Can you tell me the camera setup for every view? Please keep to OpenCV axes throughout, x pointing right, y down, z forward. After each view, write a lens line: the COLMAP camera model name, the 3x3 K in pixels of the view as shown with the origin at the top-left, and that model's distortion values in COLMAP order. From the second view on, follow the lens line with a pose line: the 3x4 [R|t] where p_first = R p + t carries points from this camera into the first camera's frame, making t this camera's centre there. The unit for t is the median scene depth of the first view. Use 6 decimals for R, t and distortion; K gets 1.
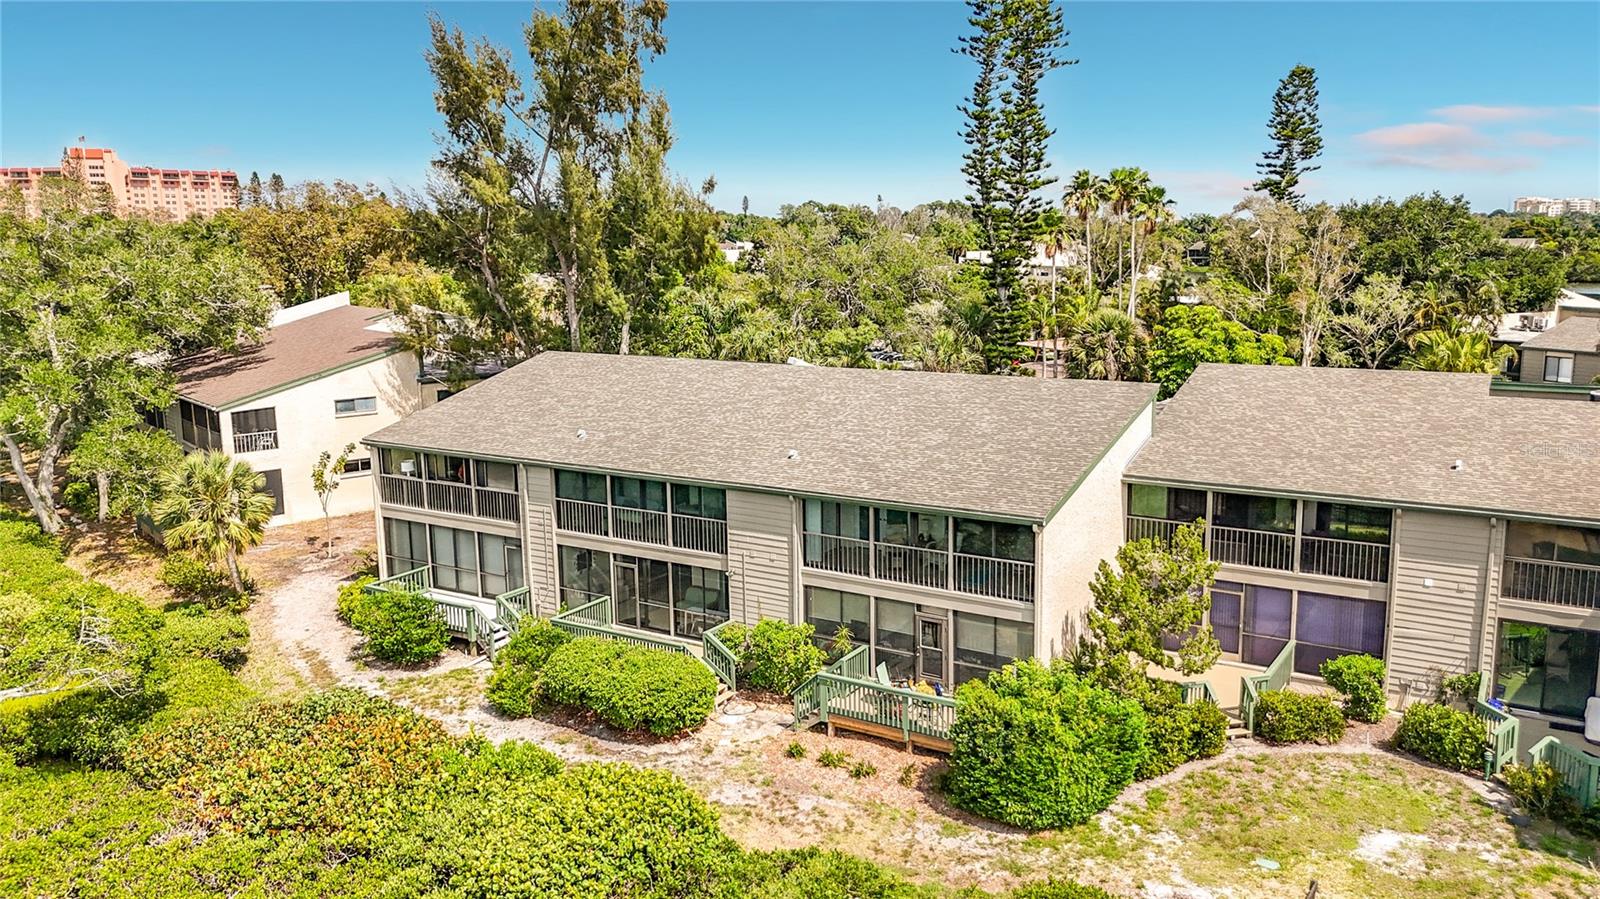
lens RADIAL K [[1211.3, 0, 800.0], [0, 1211.3, 449.5], [0, 0, 1]] dist [0.034474, -0.008212]
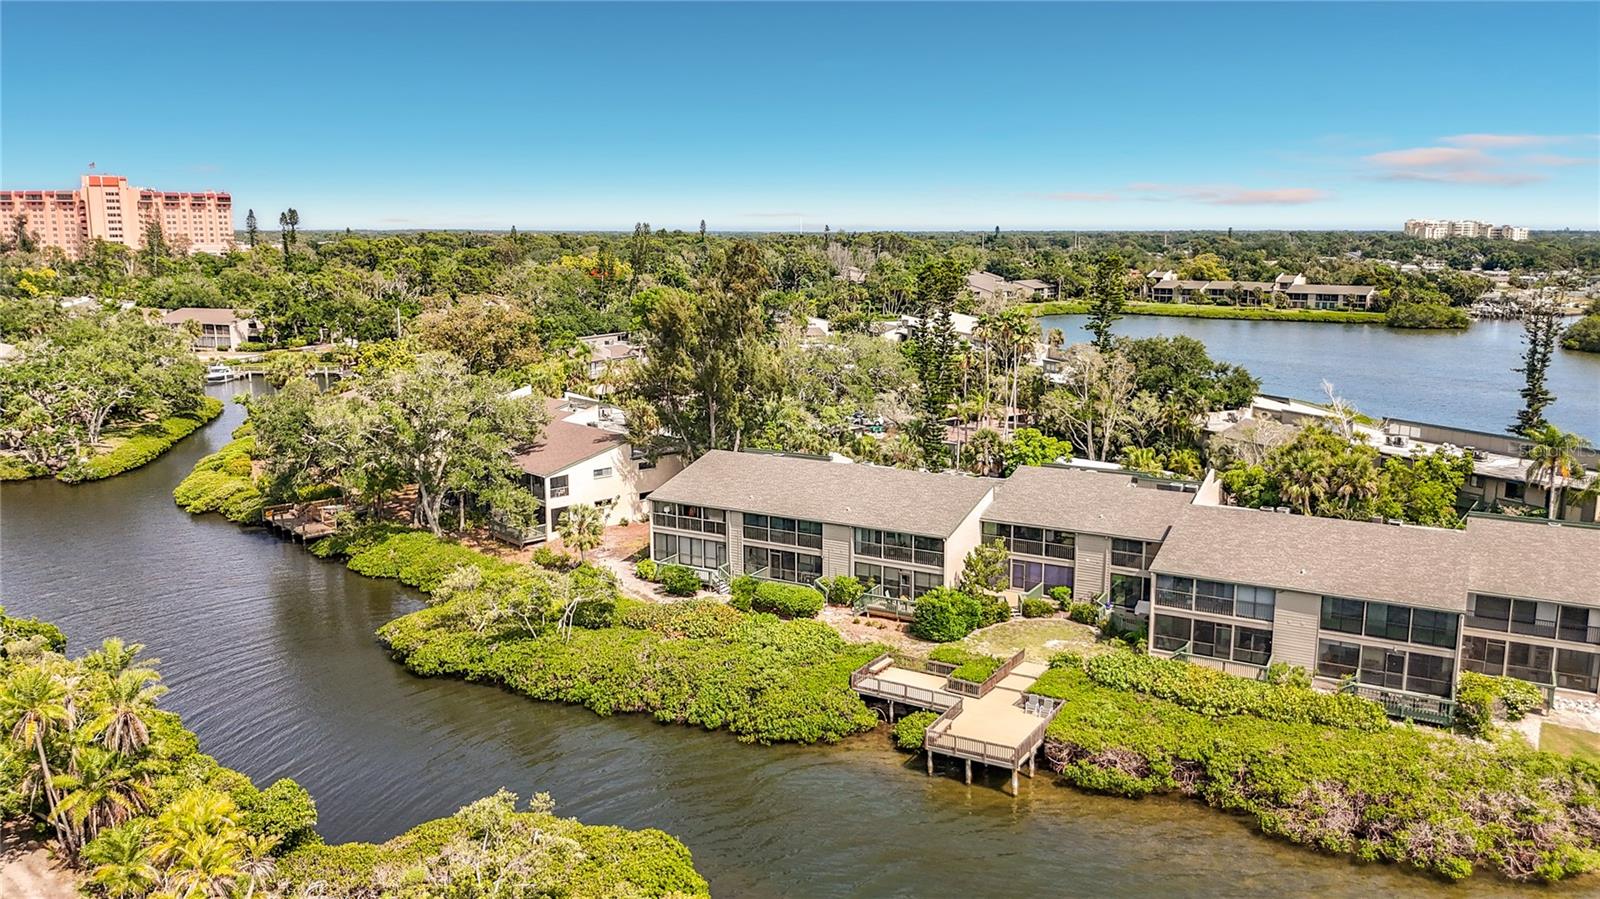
lens RADIAL K [[1197.7, 0, 800.0], [0, 1197.7, 449.5], [0, 0, 1]] dist [0.050108, -0.082271]
pose [[0.998585, 0.005220, 0.052922, -0.217931], [-0.005416, 0.999979, 0.003545, -0.116512], [-0.052902, -0.003827, 0.998592, -1.331763]]
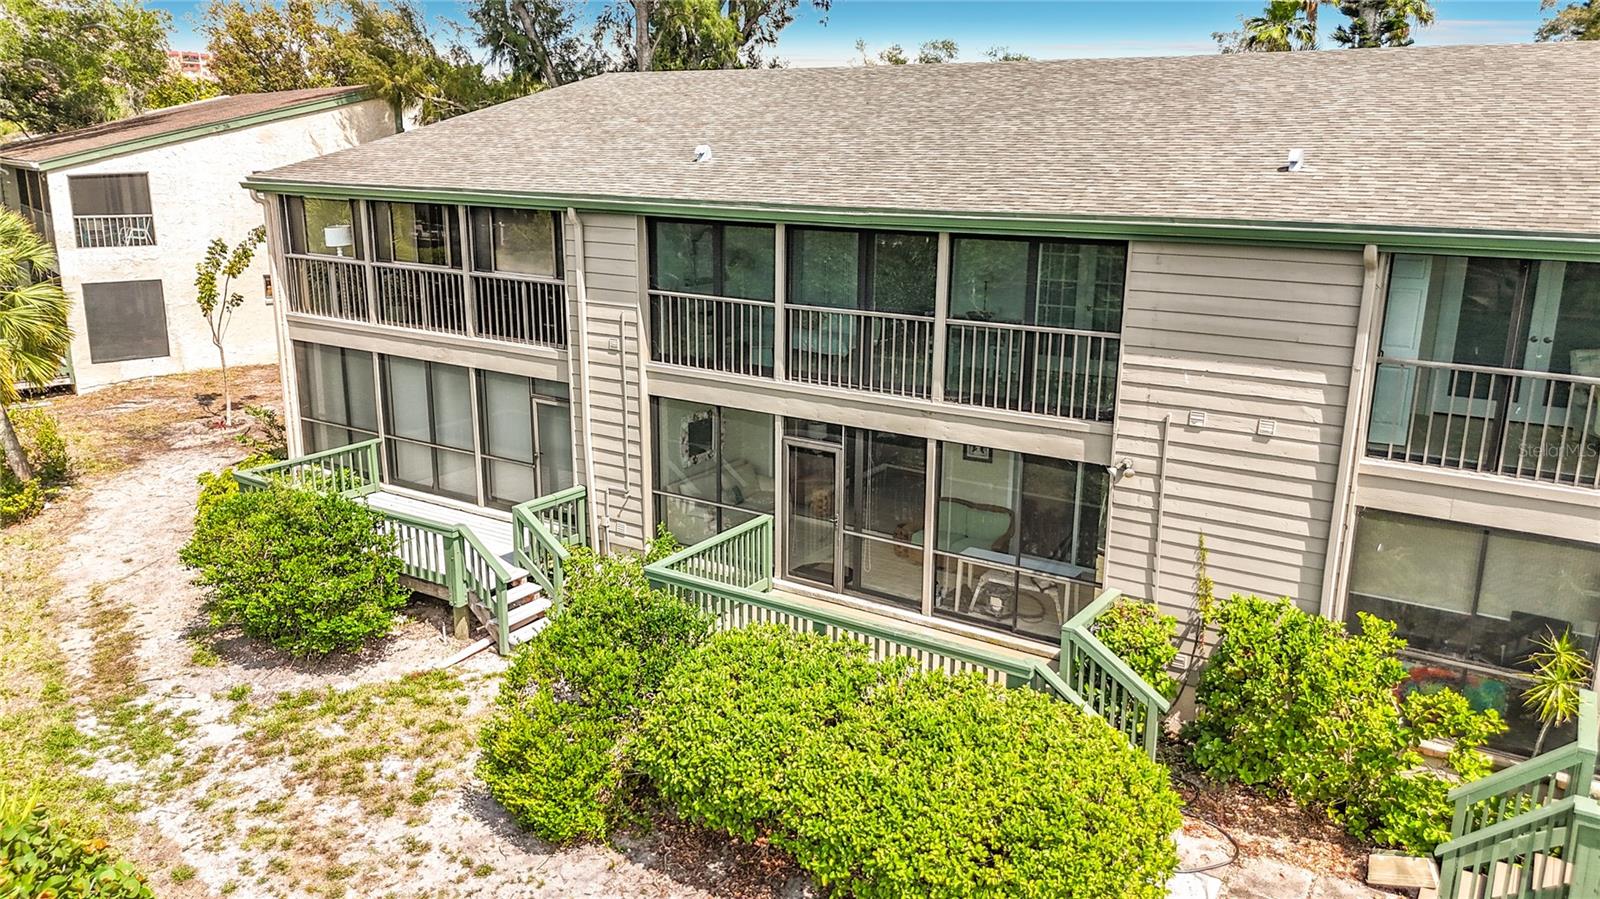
lens RADIAL K [[1181.7, 0, 800.0], [0, 1181.7, 449.5], [0, 0, 1]] dist [0.059730, -0.109453]
pose [[0.999472, 0.030838, -0.010186, -0.141922], [-0.030004, 0.996821, 0.073814, 0.065159], [0.012430, -0.073469, 0.997220, 0.572337]]
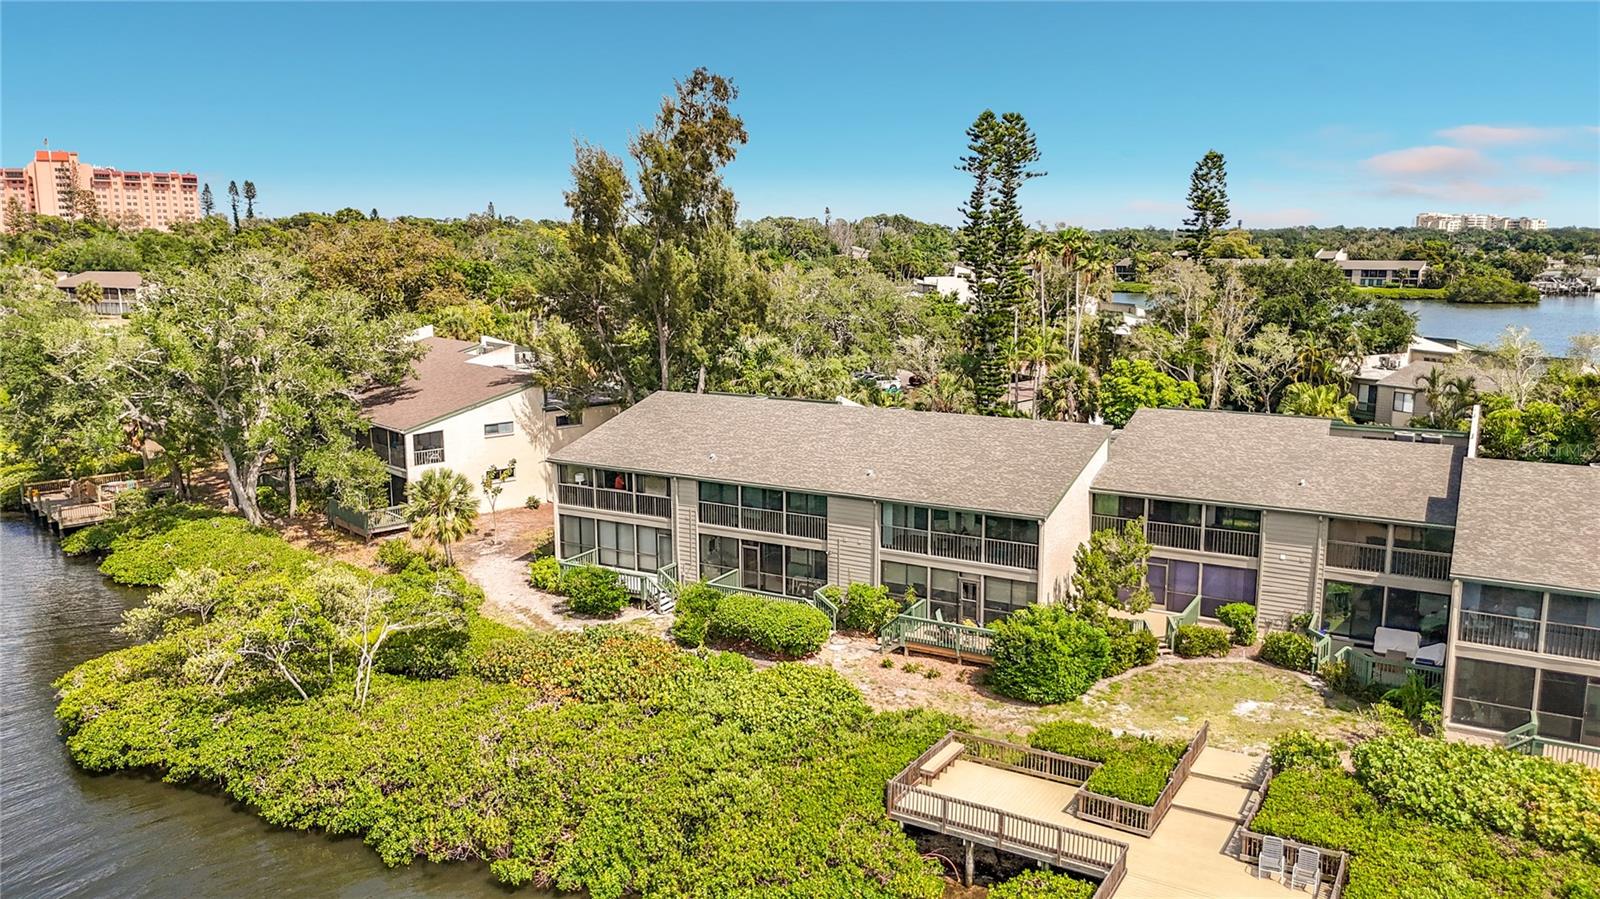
lens RADIAL K [[1187.0, 0, 800.0], [0, 1187.0, 449.5], [0, 0, 1]] dist [0.061405, -0.066846]
pose [[0.998588, 0.004300, 0.052951, -0.157824], [-0.004413, 0.999988, 0.002006, -0.025251], [-0.052942, -0.002237, 0.998595, -0.421083]]
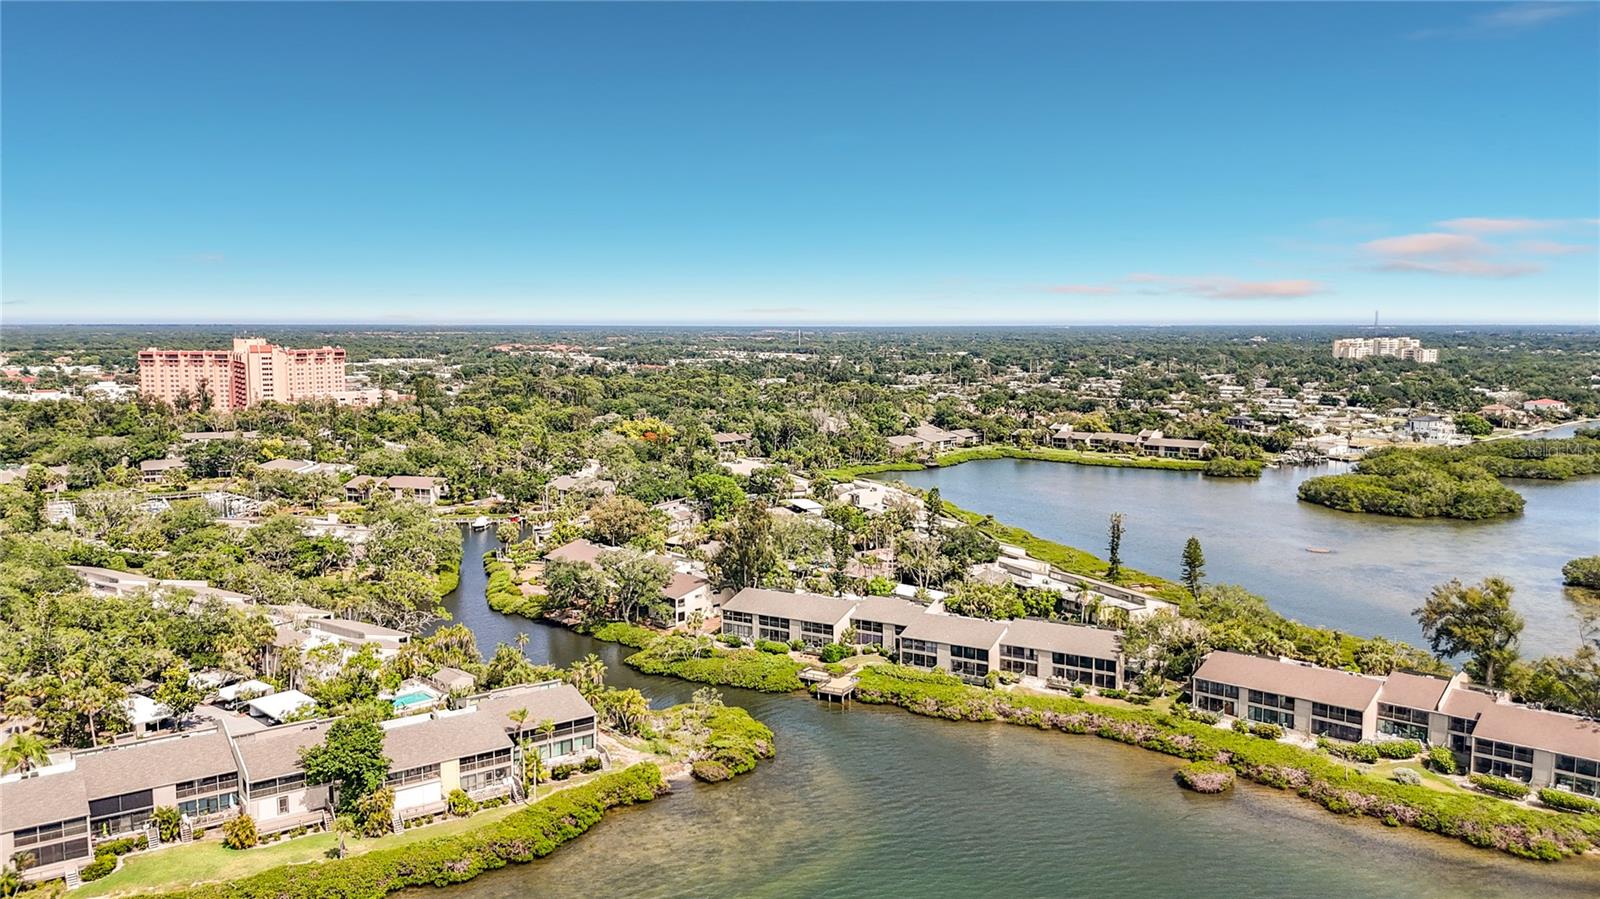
lens RADIAL K [[1163.9, 0, 800.0], [0, 1163.9, 449.5], [0, 0, 1]] dist [0.137050, -0.260957]
pose [[0.998588, 0.009292, 0.052305, -0.314010], [-0.005681, 0.997617, -0.068760, -0.412257], [-0.052819, 0.068366, 0.996261, -4.910687]]
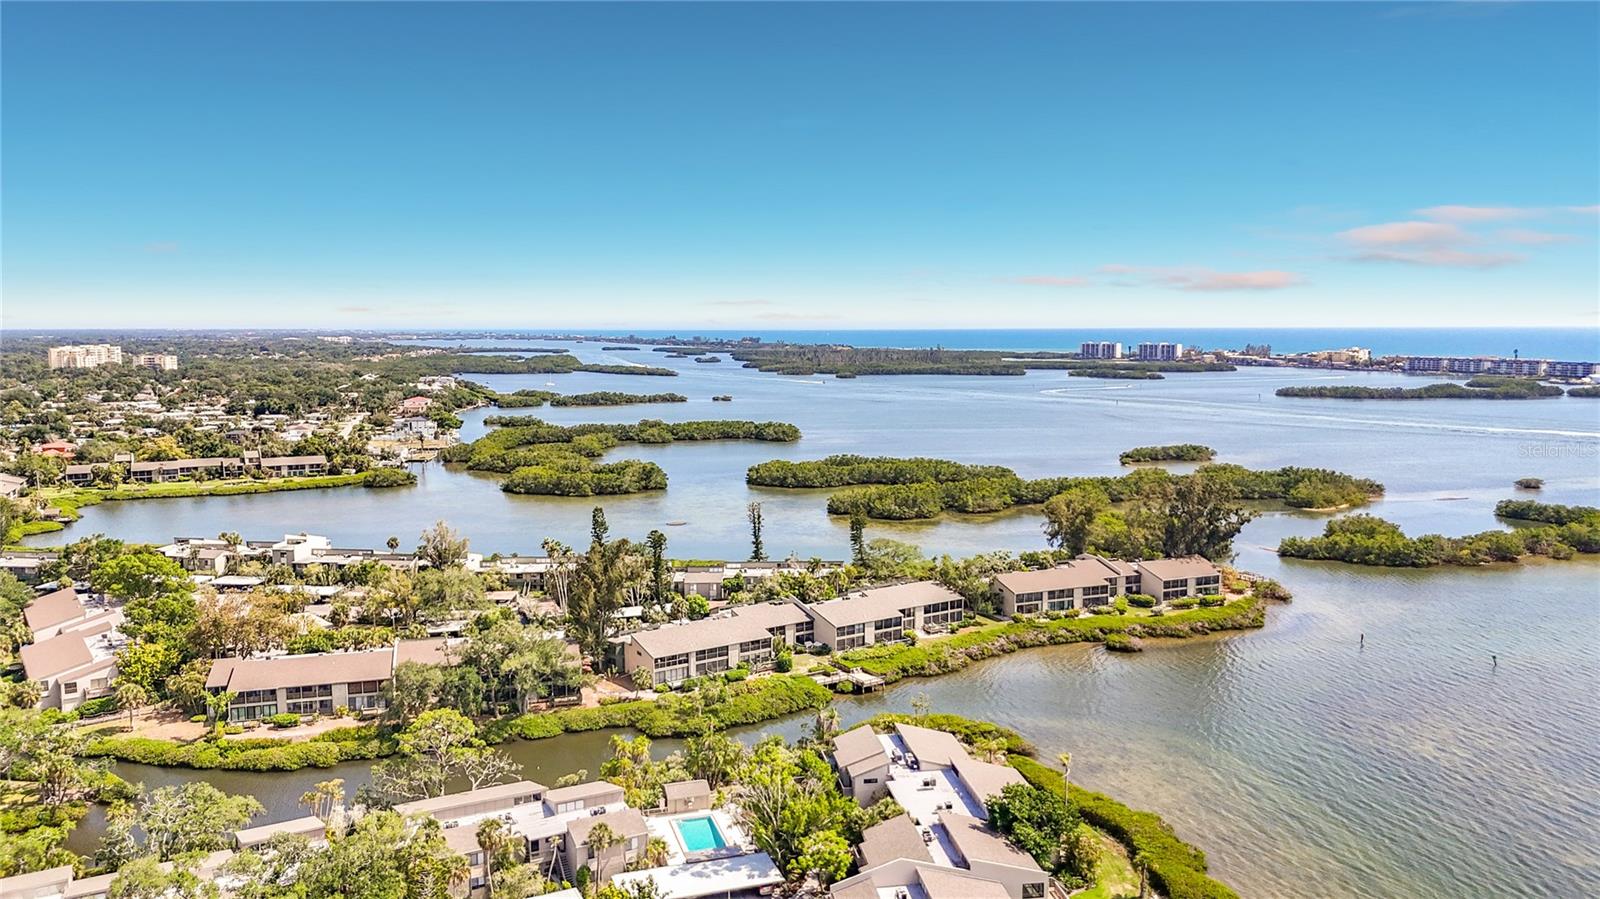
lens RADIAL K [[1211.3, 0, 800.0], [0, 1211.3, 449.5], [0, 0, 1]] dist [0.034474, -0.008212]
pose [[0.408571, -0.085641, 0.908700, -5.161505], [0.160871, 0.986759, 0.020667, -0.971362], [-0.898437, 0.137740, 0.416939, -1.979212]]
